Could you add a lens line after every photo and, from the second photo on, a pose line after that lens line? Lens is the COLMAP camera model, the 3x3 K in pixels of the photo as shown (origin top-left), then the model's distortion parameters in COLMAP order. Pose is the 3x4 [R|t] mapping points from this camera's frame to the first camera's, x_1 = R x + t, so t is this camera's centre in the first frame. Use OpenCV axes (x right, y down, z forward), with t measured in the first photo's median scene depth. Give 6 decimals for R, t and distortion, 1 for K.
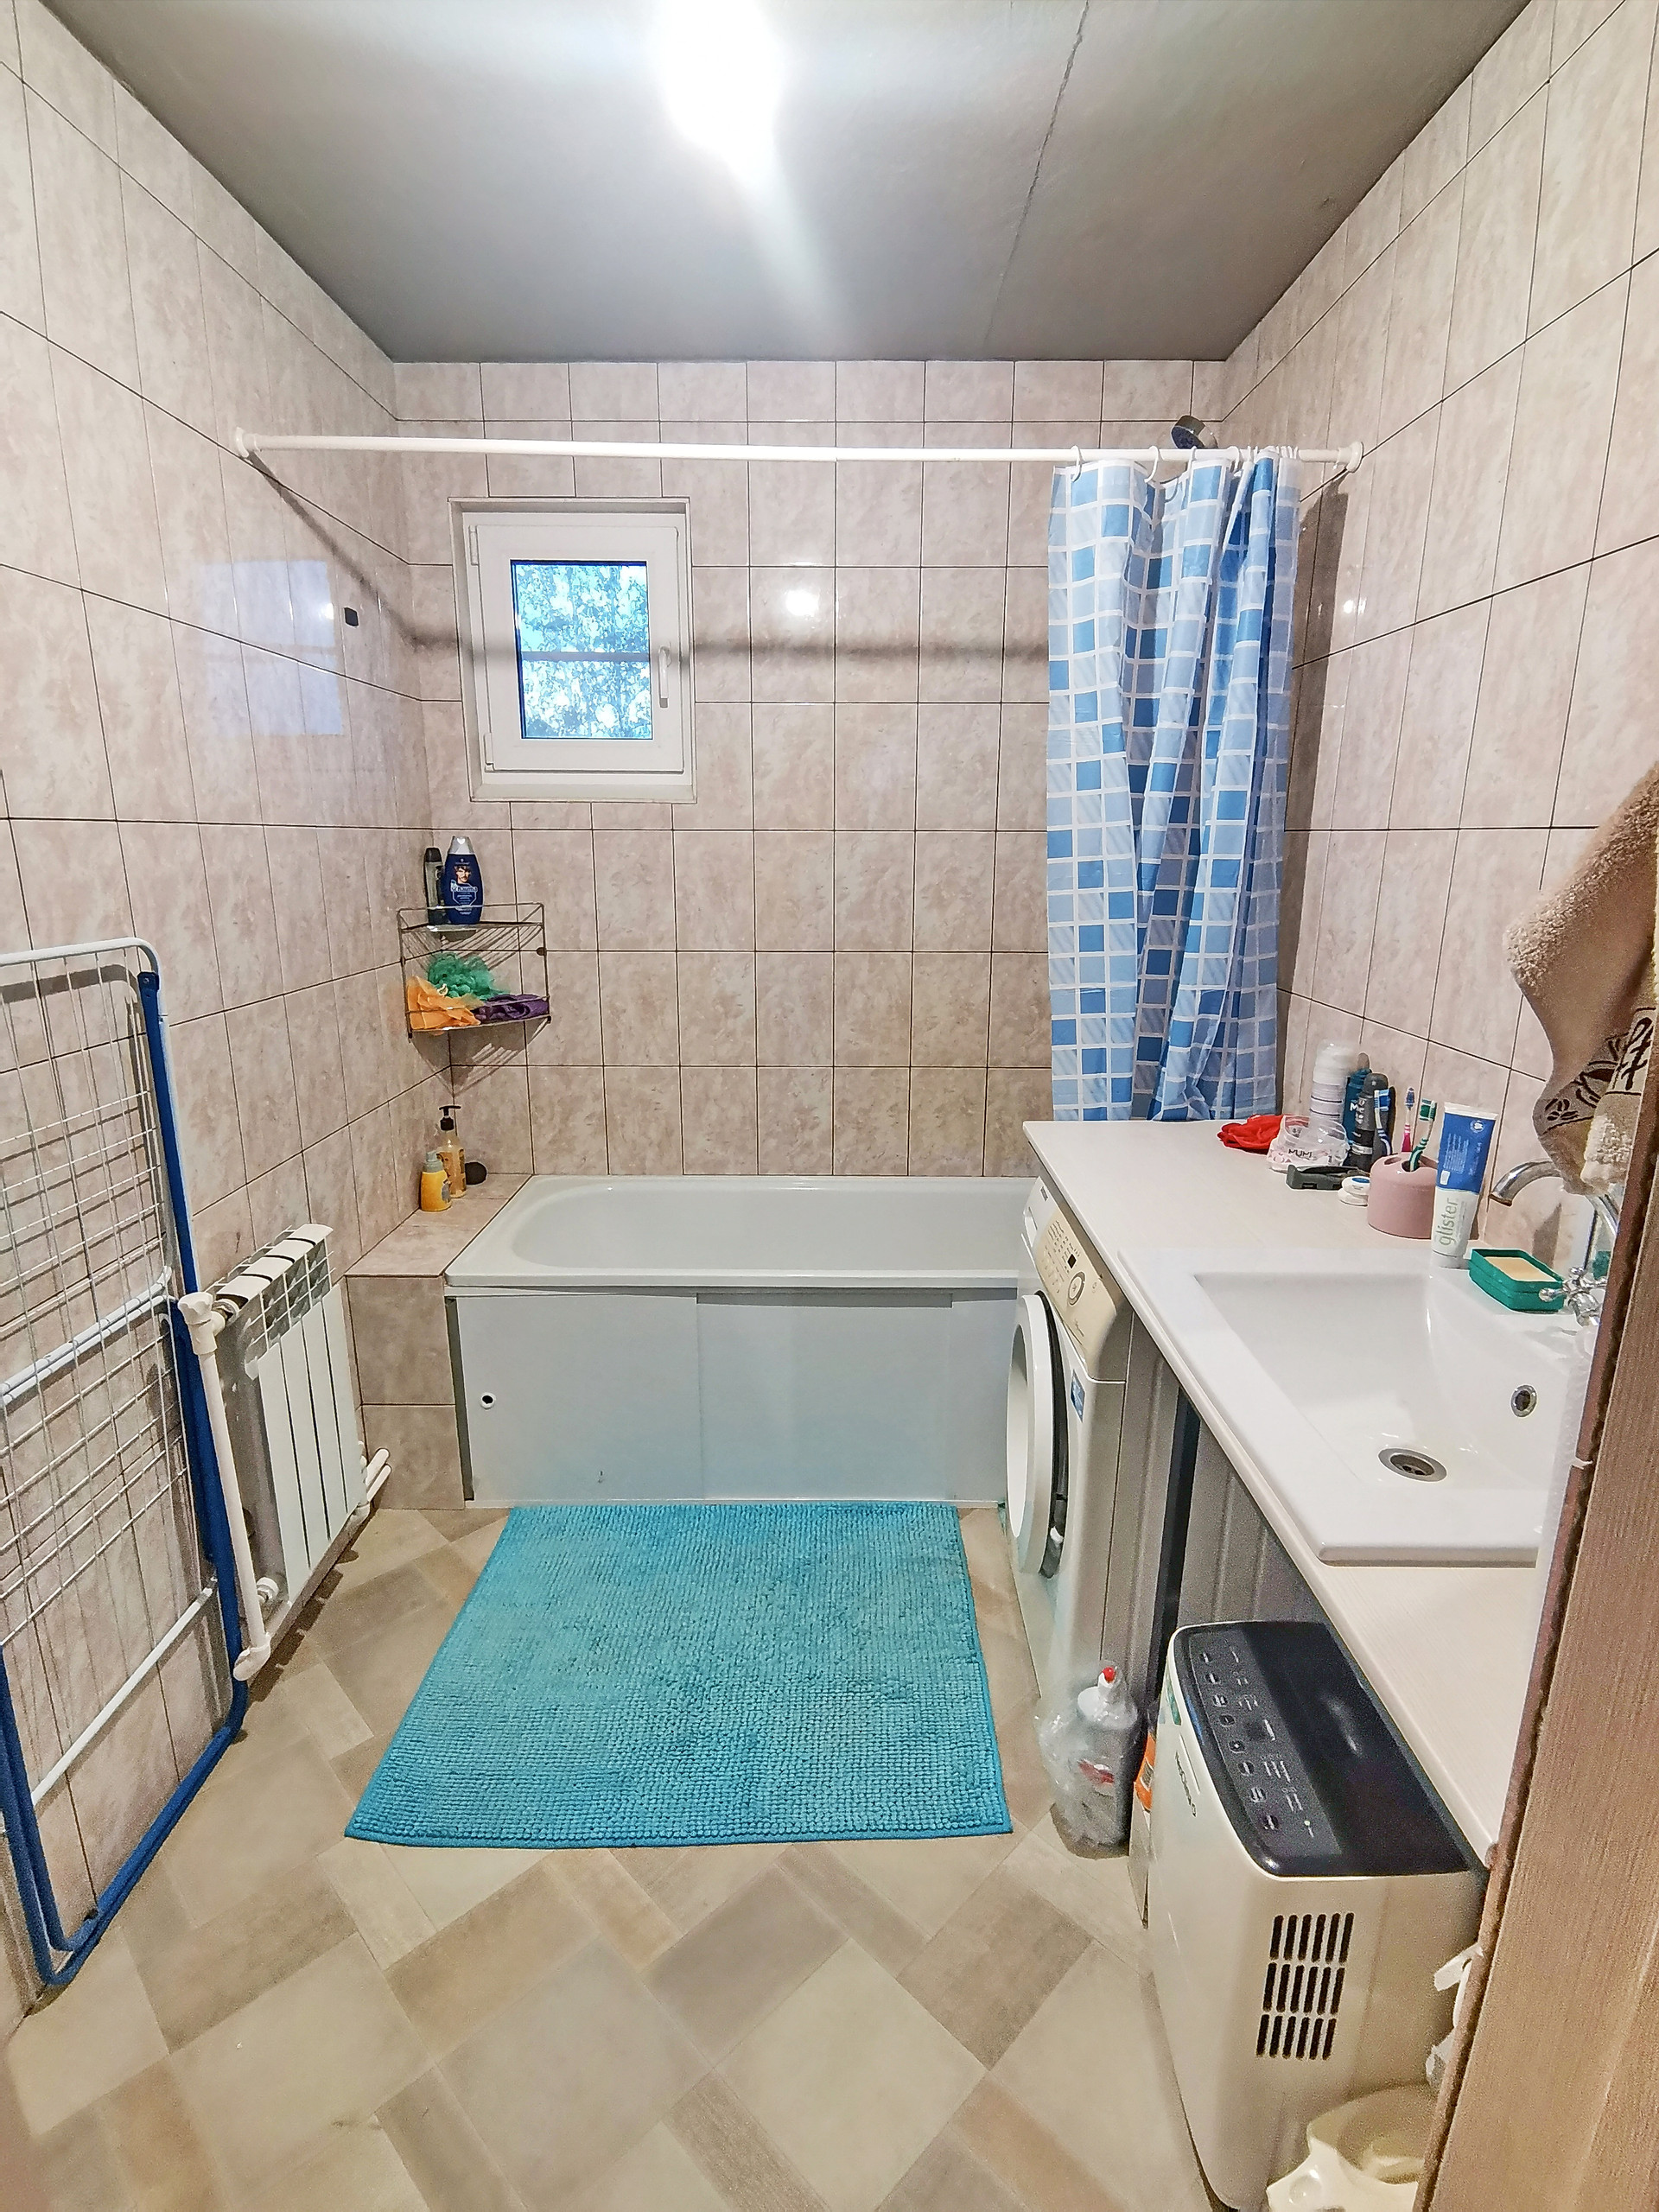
lens RADIAL K [[1075.6, 0, 822.9], [0, 1075.6, 1116.7], [0, 0, 1]] dist [0.004158, -0.014158]
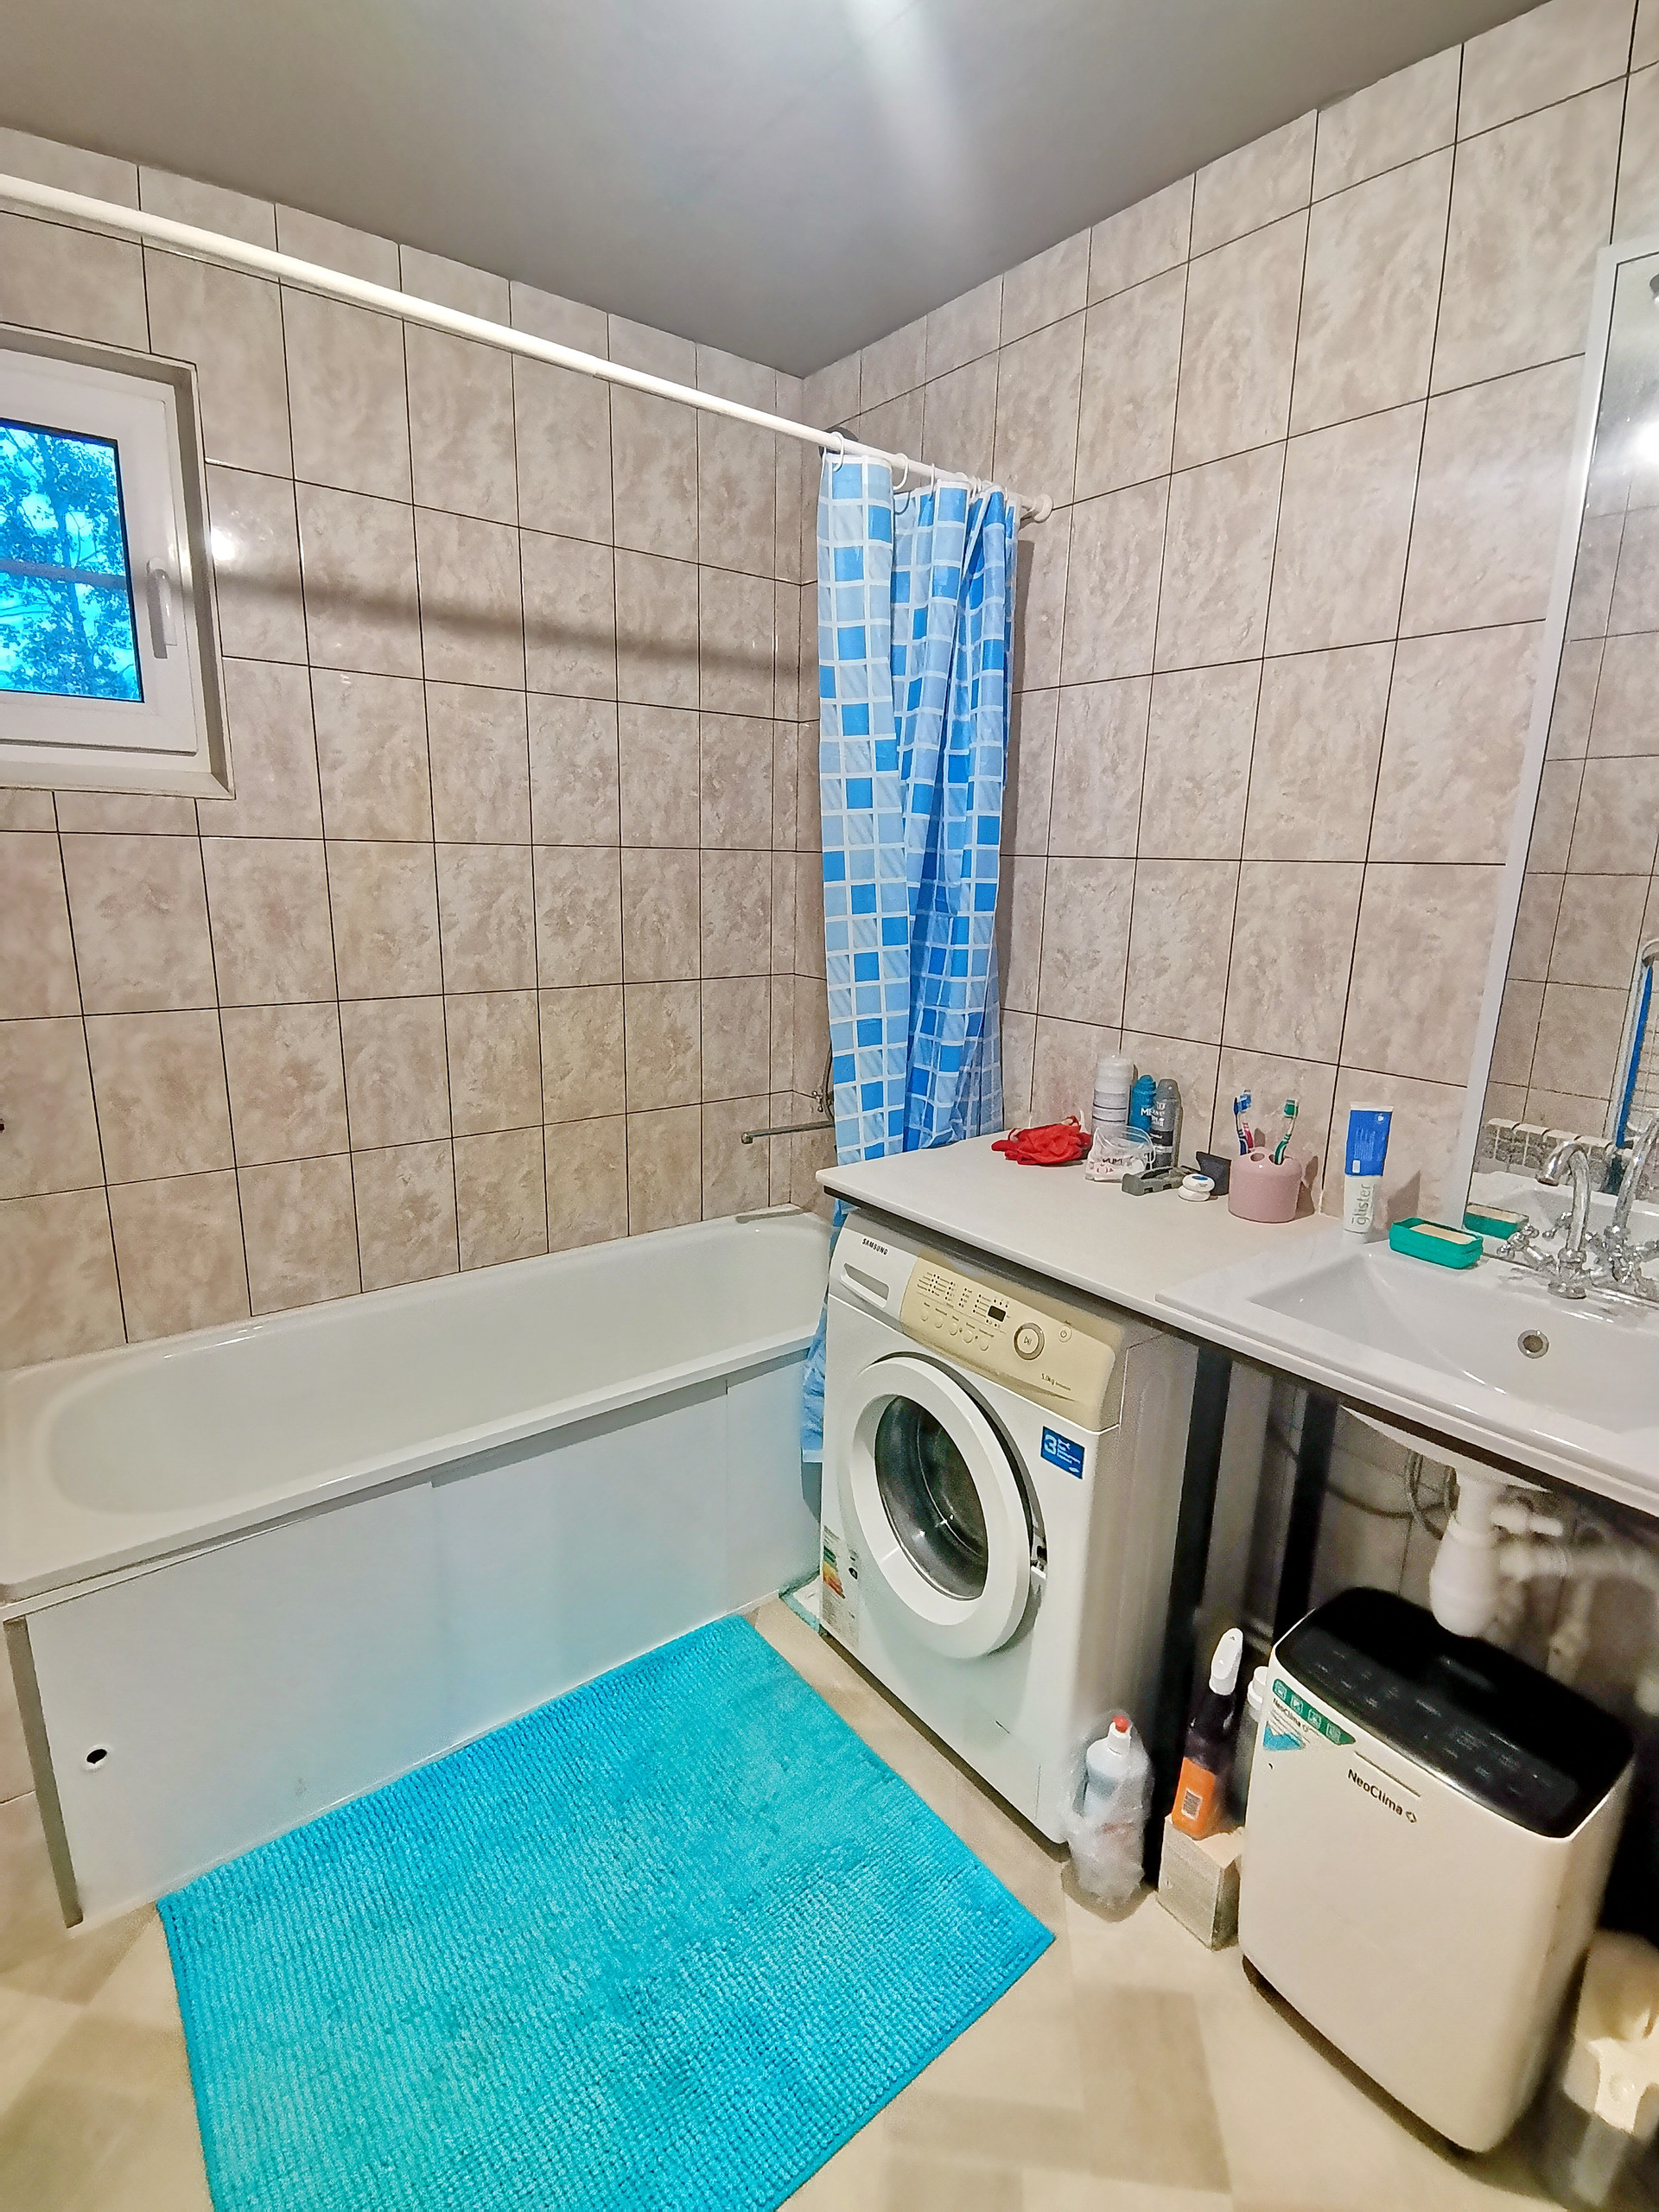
lens RADIAL K [[1075.6, 0, 822.9], [0, 1075.6, 1116.7], [0, 0, 1]] dist [0.004158, -0.014158]
pose [[0.783598, -0.131497, 0.607193, -0.280256], [0.137209, 0.989840, 0.037294, -0.058987], [-0.605928, 0.054089, 0.793679, 0.219474]]
